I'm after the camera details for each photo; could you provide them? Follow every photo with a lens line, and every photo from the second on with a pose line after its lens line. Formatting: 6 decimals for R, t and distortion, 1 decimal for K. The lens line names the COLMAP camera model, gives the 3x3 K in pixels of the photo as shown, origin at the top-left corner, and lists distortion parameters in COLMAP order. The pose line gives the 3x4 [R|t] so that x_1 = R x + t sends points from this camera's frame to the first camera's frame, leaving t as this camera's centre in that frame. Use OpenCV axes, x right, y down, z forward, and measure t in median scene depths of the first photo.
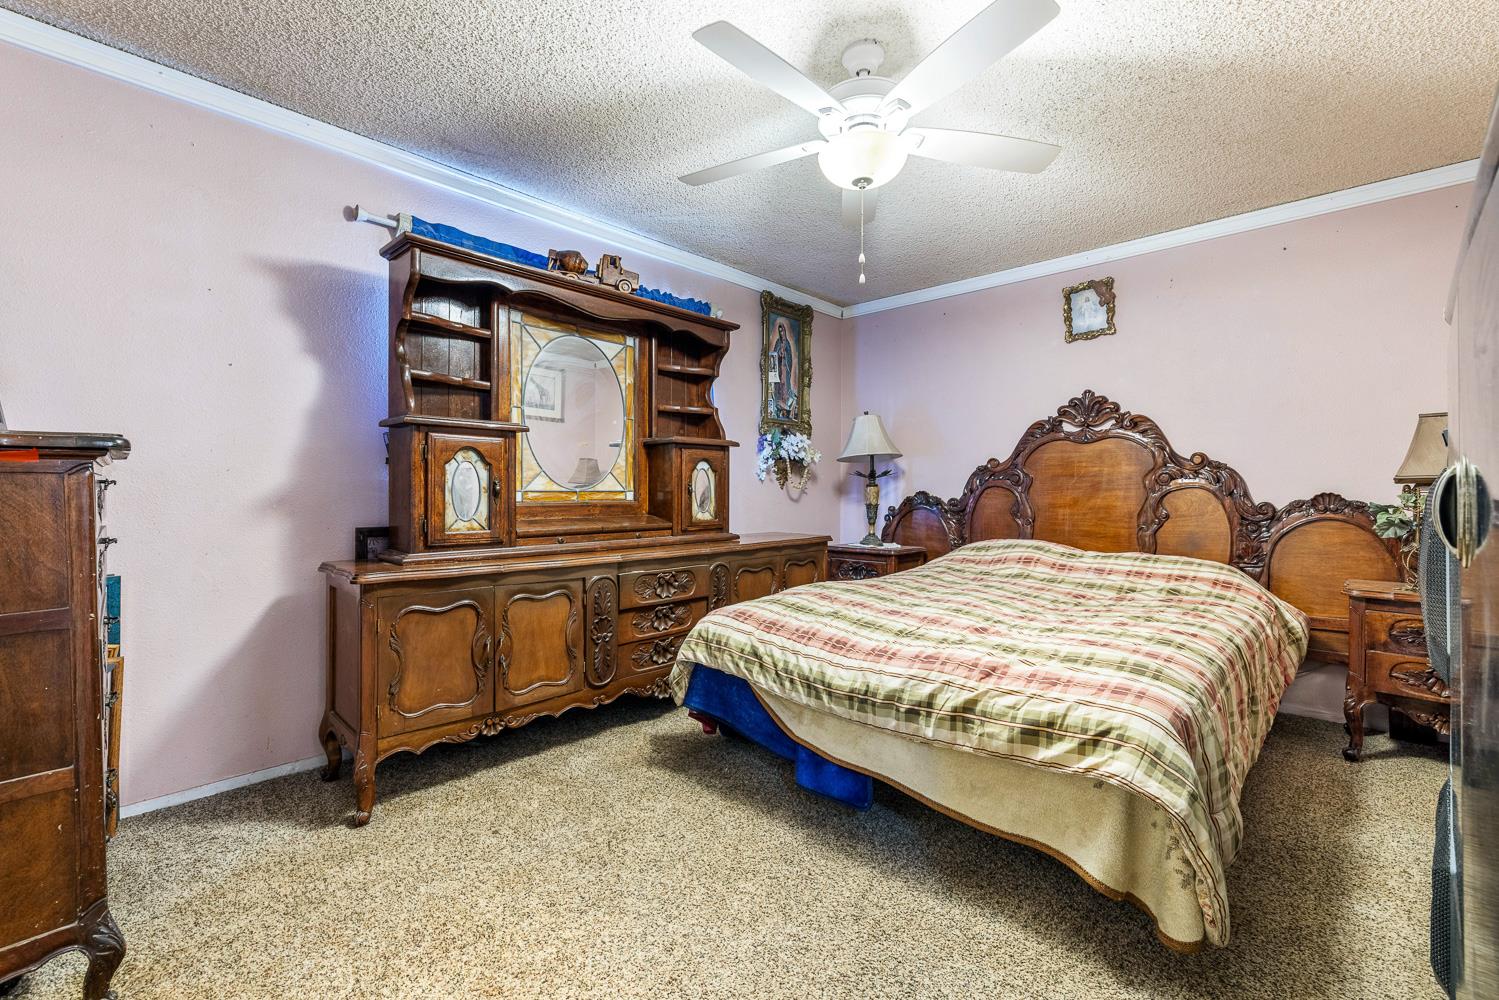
lens RADIAL K [[636.1, 0, 752.8], [0, 636.1, 492.6], [0, 0, 1]] dist [0.003222, -0.000573]
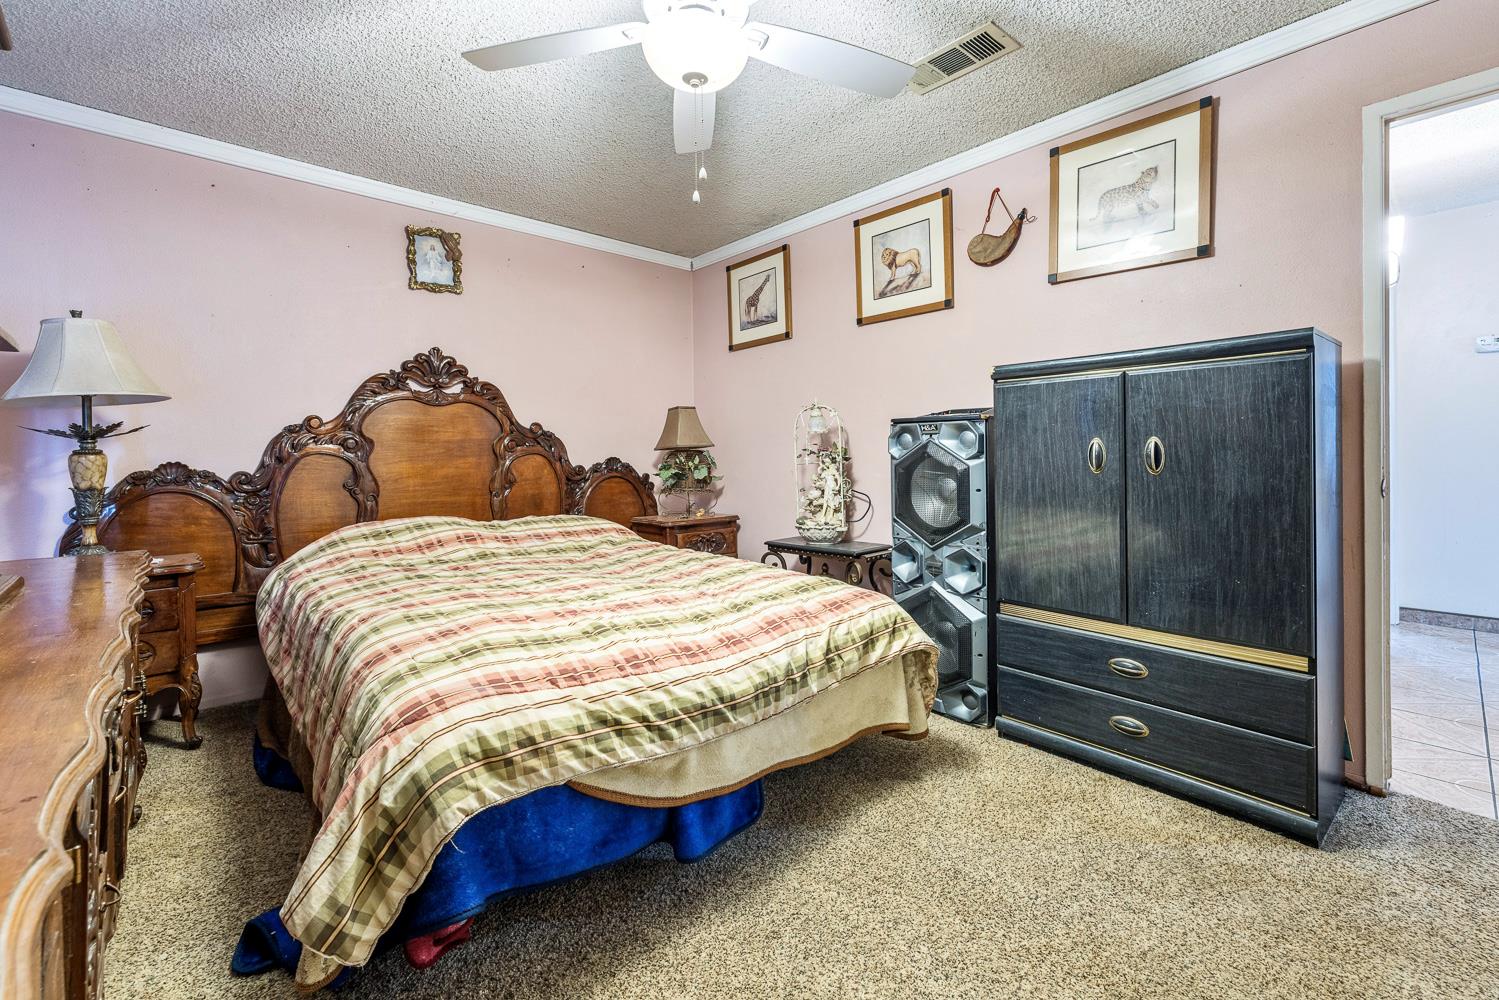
lens RADIAL K [[636.1, 0, 753.5], [0, 636.1, 461.5], [0, 0, 1]] dist [0.003222, -0.000573]
pose [[0.072443, -0.012012, 0.997300, -0.420328], [0.014439, 0.999835, 0.010994, -0.001269], [-0.997268, 0.013604, 0.072604, 0.570021]]
